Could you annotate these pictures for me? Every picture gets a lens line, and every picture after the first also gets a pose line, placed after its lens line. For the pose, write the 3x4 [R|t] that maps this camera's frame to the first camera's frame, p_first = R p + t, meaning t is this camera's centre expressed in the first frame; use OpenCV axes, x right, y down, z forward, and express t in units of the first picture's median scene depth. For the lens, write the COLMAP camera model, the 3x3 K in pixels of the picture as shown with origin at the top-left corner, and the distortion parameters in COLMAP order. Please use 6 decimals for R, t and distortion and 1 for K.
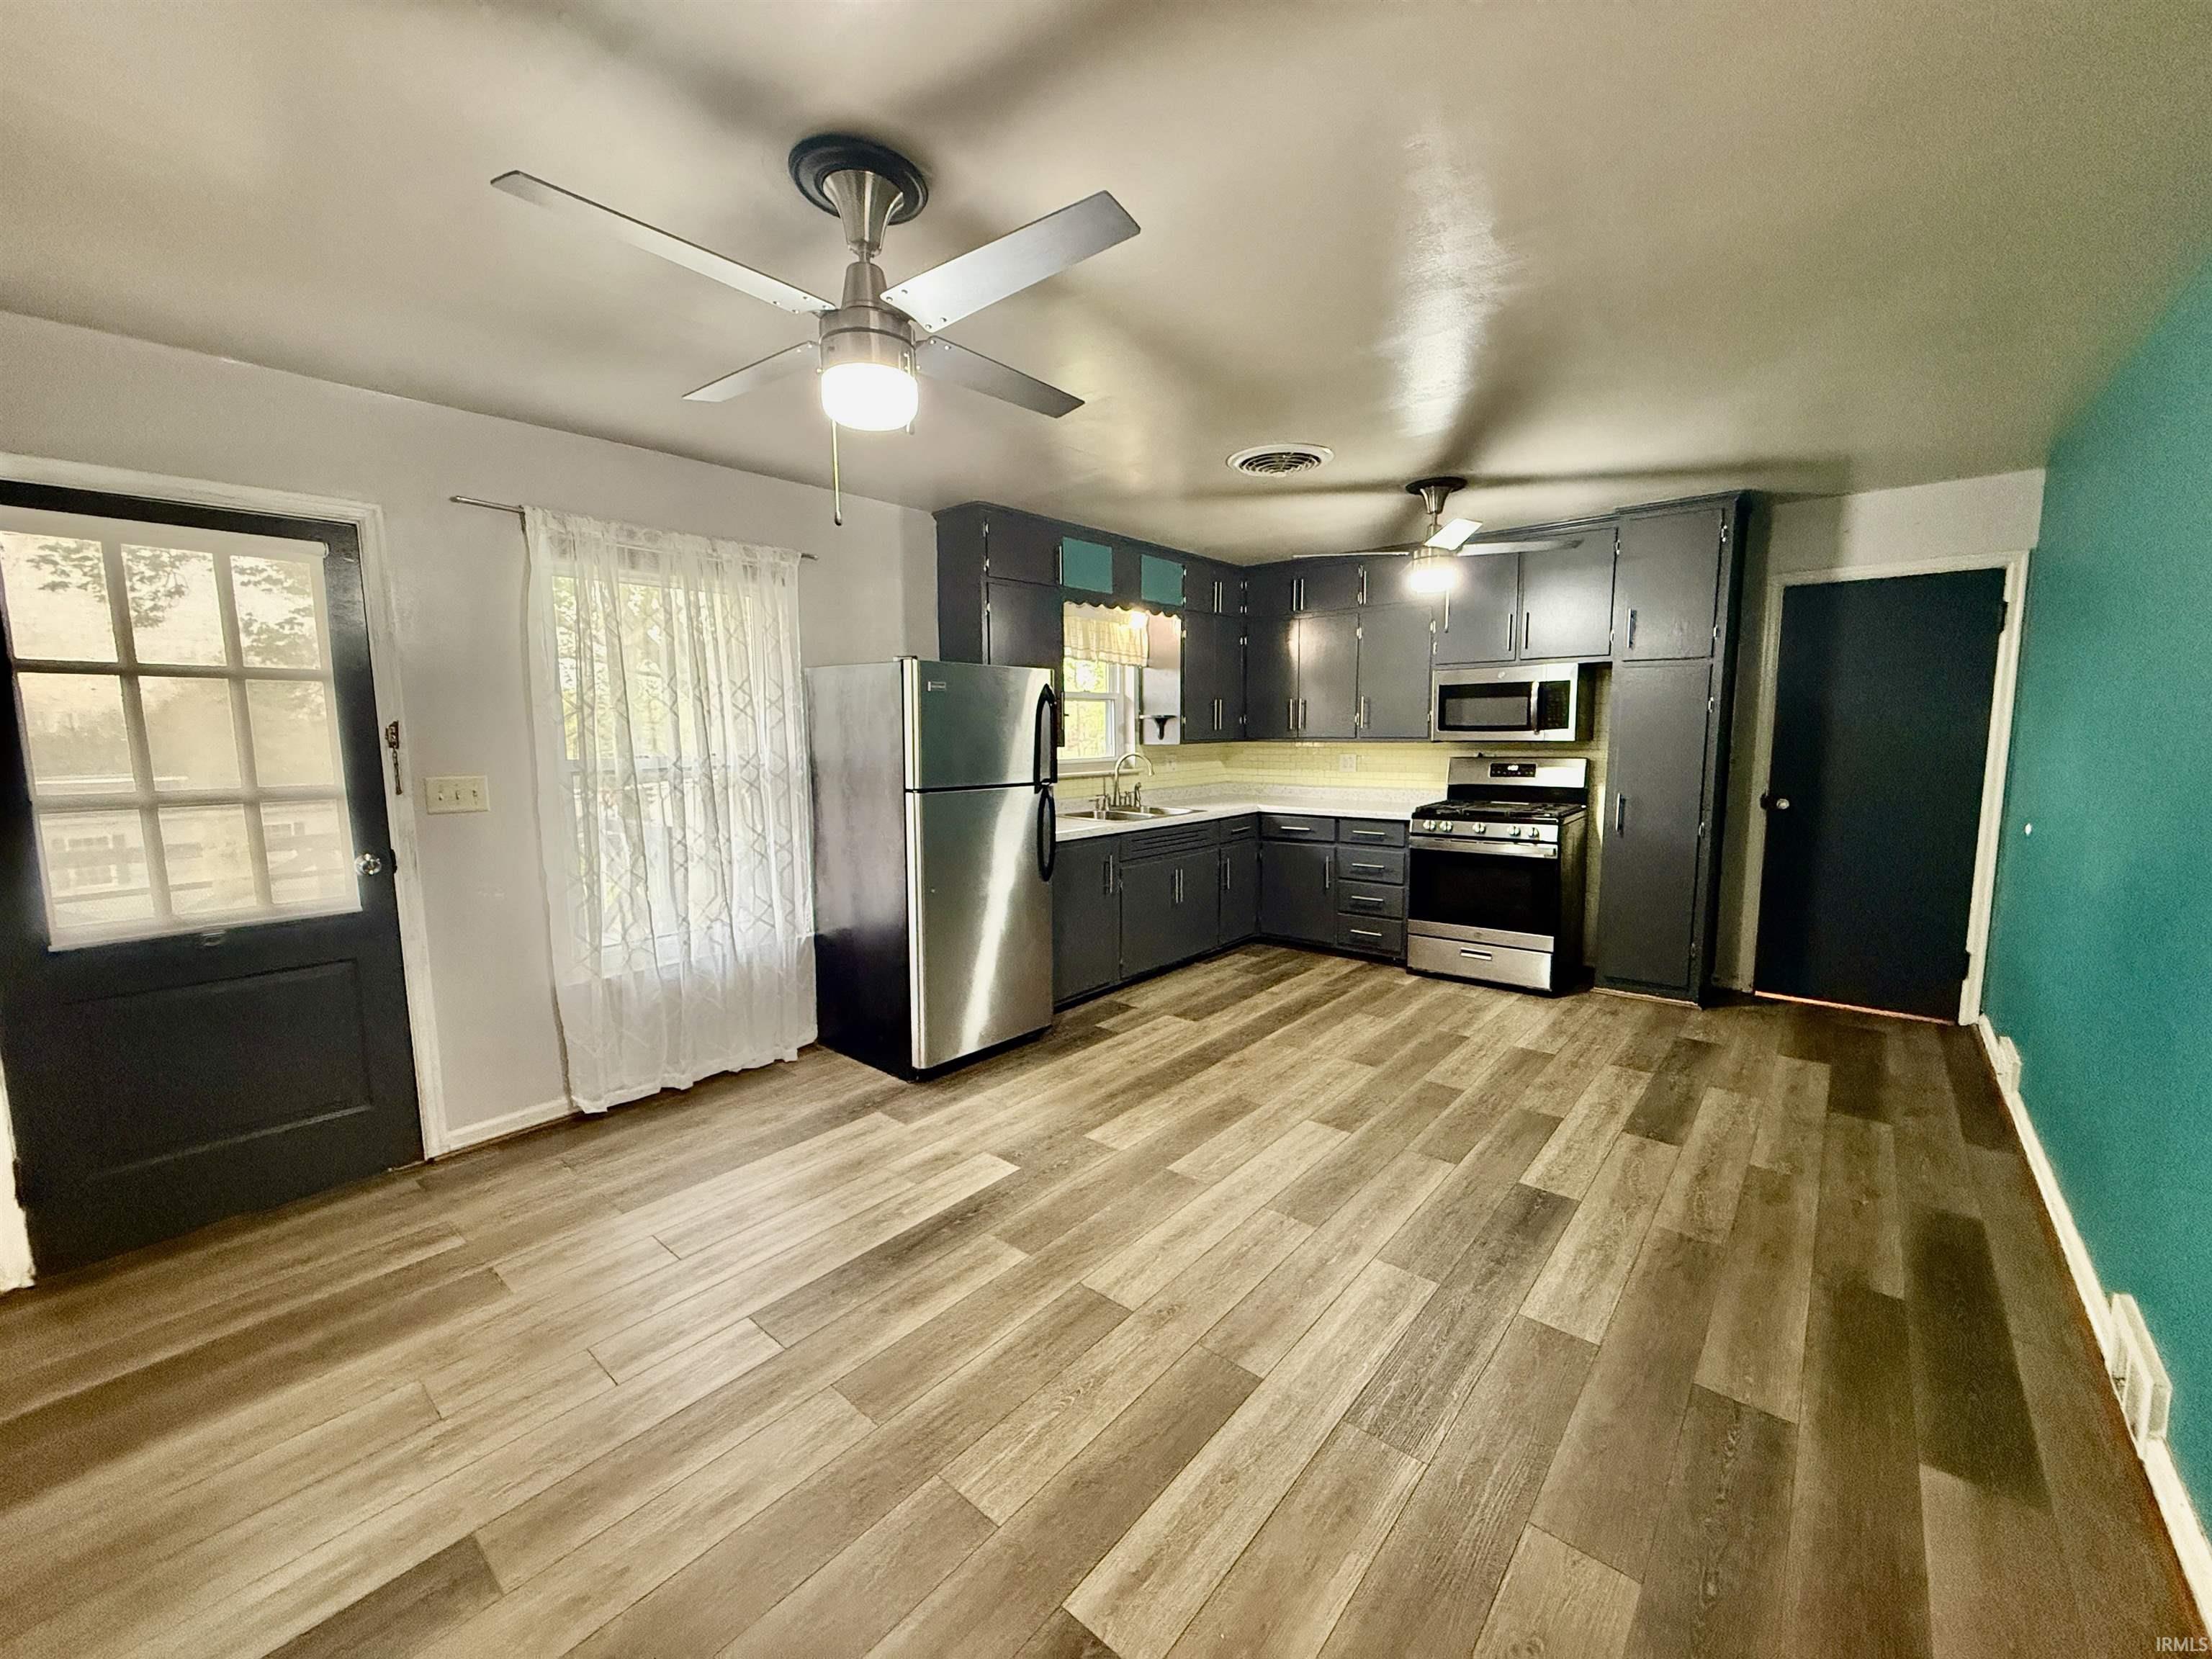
lens RADIAL K [[884.7, 0, 1106.1], [0, 884.7, 833.8], [0, 0, 1]] dist [0.003355, -0.000230]
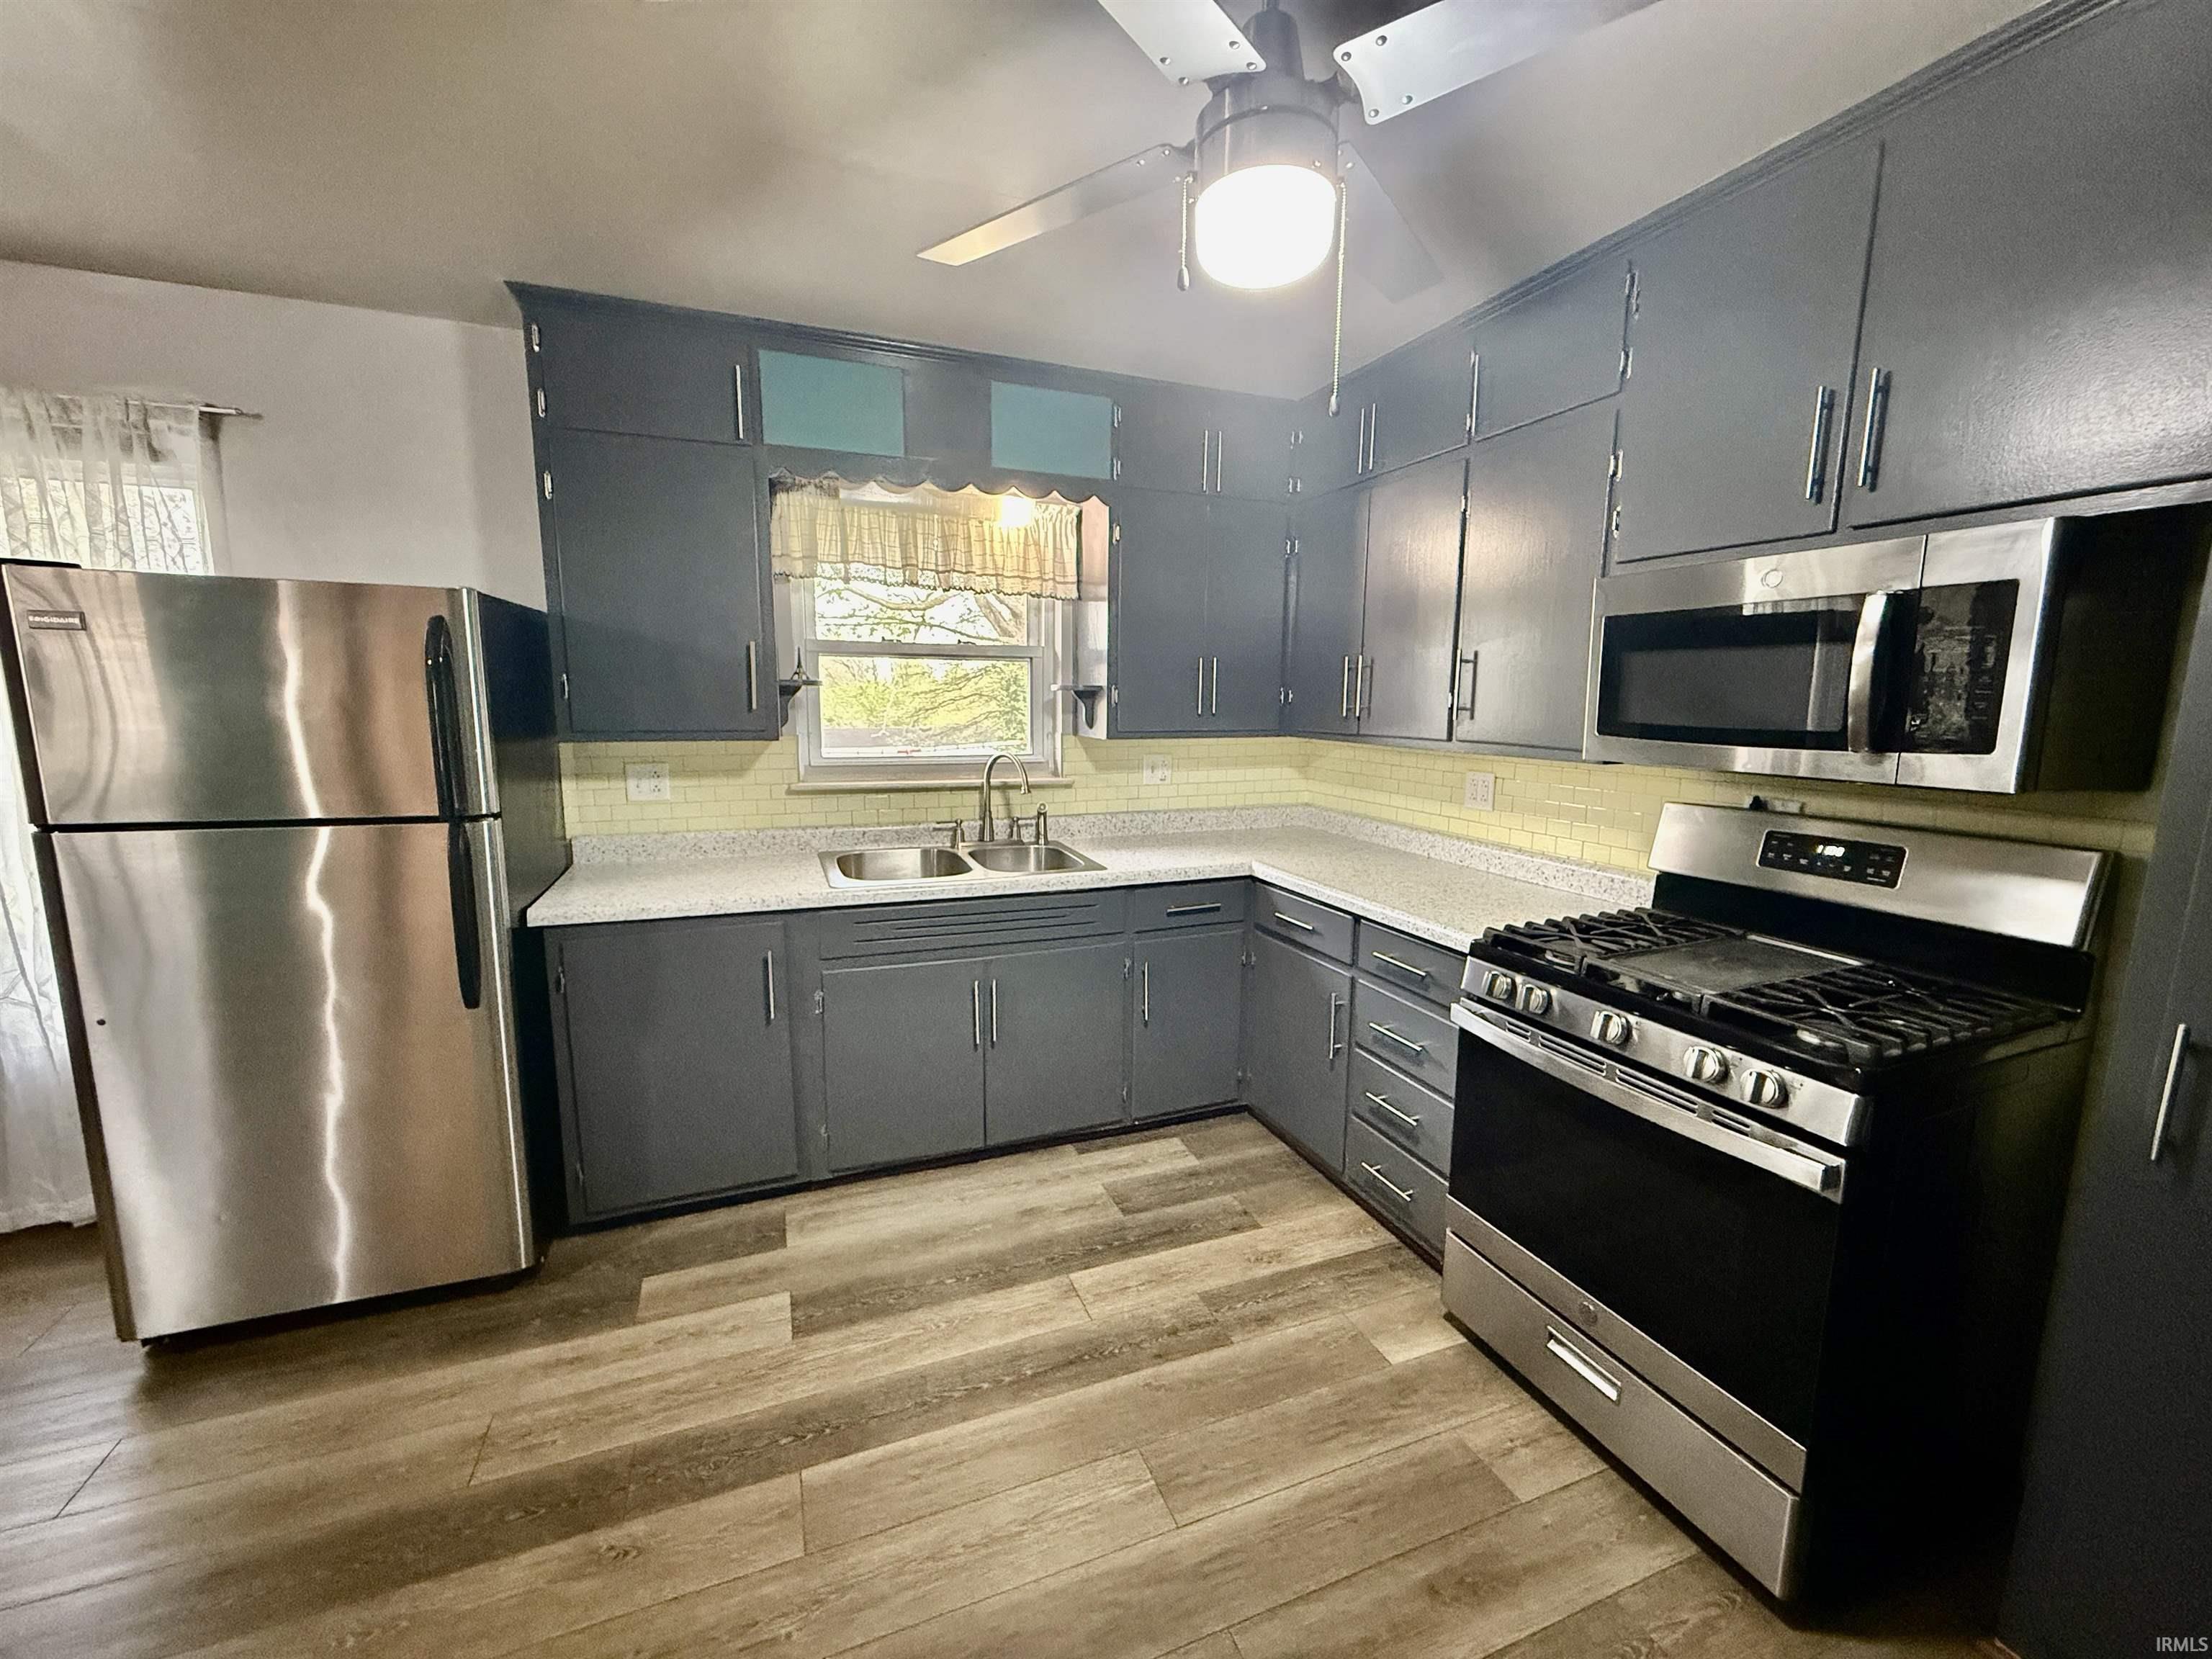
lens RADIAL K [[884.7, 0, 1101.8], [0, 884.7, 826.0], [0, 0, 1]] dist [0.003355, -0.000230]
pose [[0.878153, 0.090199, -0.469798, 0.381716], [-0.076462, 0.995903, 0.048286, -0.081817], [0.472229, -0.006481, 0.881452, 0.570972]]
